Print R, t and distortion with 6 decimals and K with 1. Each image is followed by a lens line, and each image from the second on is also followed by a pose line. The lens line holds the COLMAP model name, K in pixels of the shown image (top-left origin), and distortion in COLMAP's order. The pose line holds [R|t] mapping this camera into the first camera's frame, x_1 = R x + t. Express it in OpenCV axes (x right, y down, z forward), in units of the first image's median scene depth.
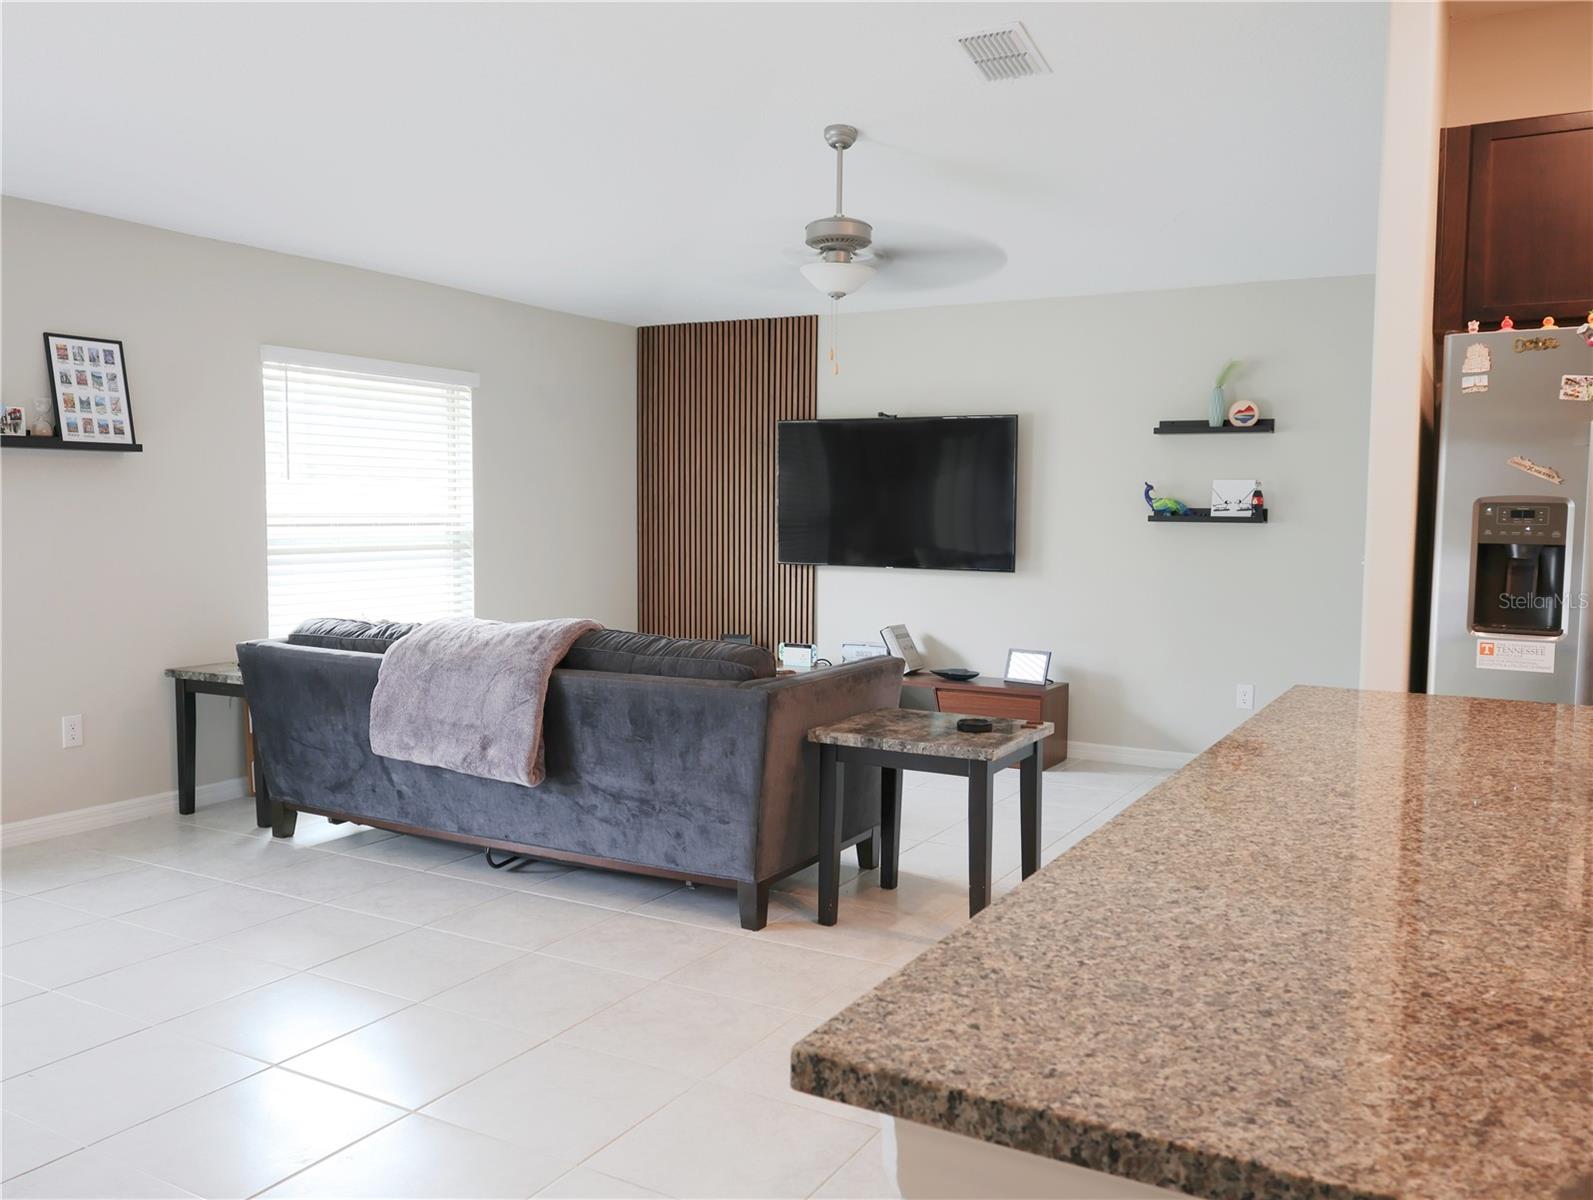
lens RADIAL K [[1291.7, 0, 795.6], [0, 1291.7, 600.7], [0, 0, 1]] dist [0.008806, 0.000651]
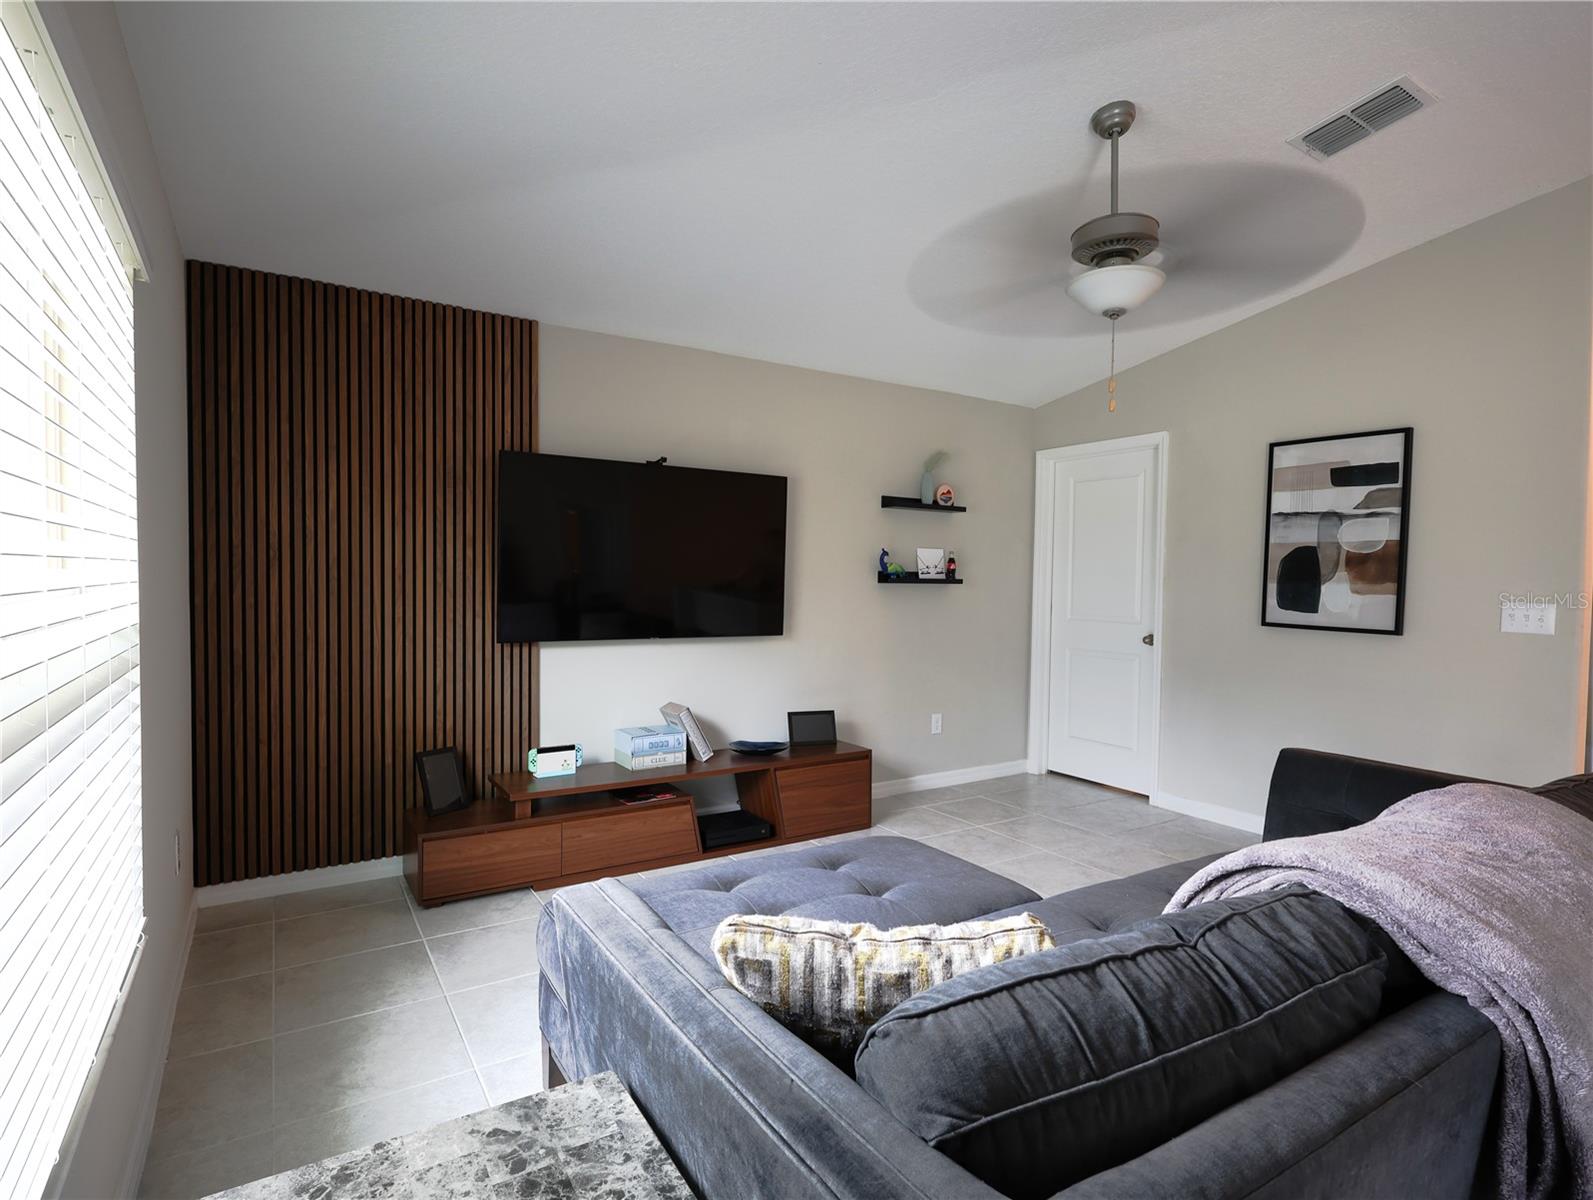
lens RADIAL K [[830.9, 0, 794.3], [0, 830.9, 602.5], [0, 0, 1]] dist [0.002854, 0.001237]
pose [[0.478424, -0.033370, 0.877495, -0.410142], [0.052463, 0.998579, 0.009371, -0.055943], [-0.876560, 0.041552, 0.479495, 0.726203]]
